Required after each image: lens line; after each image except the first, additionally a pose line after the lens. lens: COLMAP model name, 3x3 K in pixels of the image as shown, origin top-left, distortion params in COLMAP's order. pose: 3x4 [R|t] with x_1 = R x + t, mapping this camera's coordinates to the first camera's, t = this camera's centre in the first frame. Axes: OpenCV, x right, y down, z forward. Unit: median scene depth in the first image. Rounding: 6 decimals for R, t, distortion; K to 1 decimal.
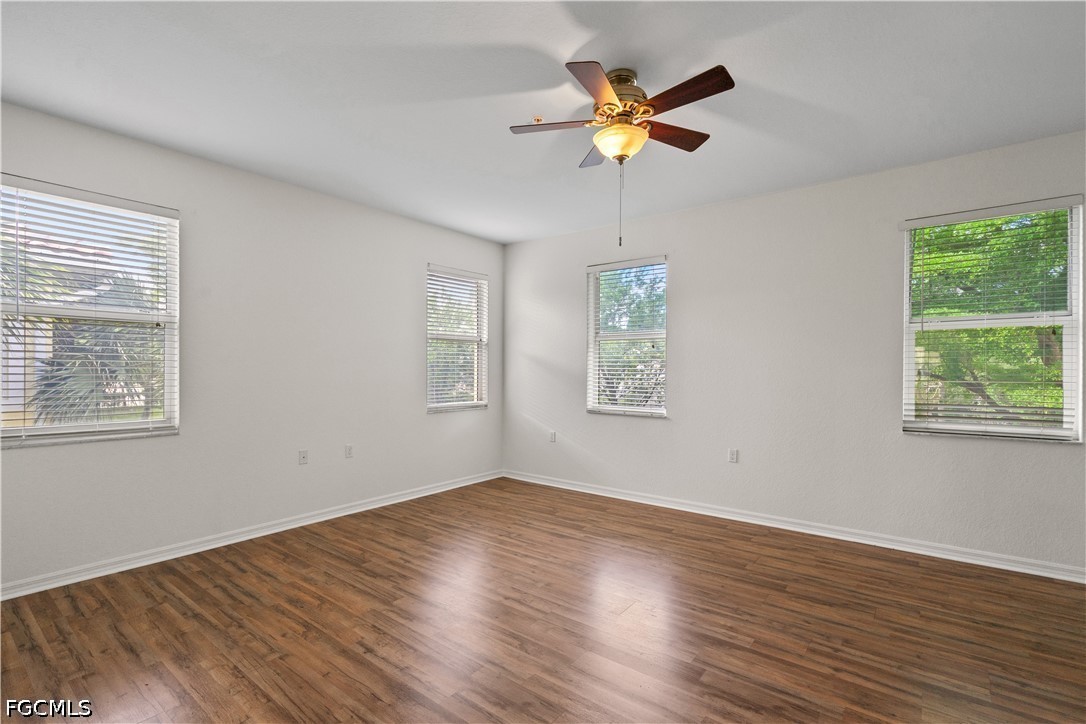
lens RADIAL K [[496.0, 0, 542.0], [0, 496.0, 366.0], [0, 0, 1]] dist [-0.001371, 0.000251]
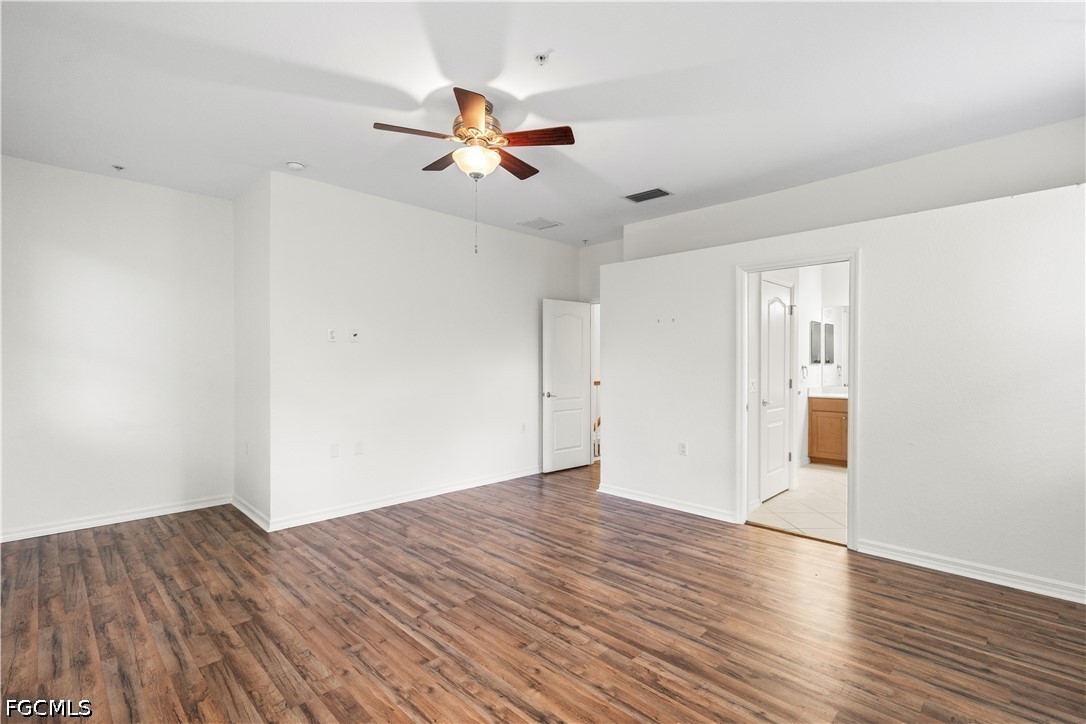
lens RADIAL K [[498.0, 0, 541.4], [0, 498.0, 378.2], [0, 0, 1]] dist [0.000795, 0.000322]
pose [[-0.992427, -0.007312, 0.122616, -0.104331], [-0.003934, 0.999606, 0.027776, 0.009444], [-0.122771, 0.027083, -0.992065, 1.702384]]
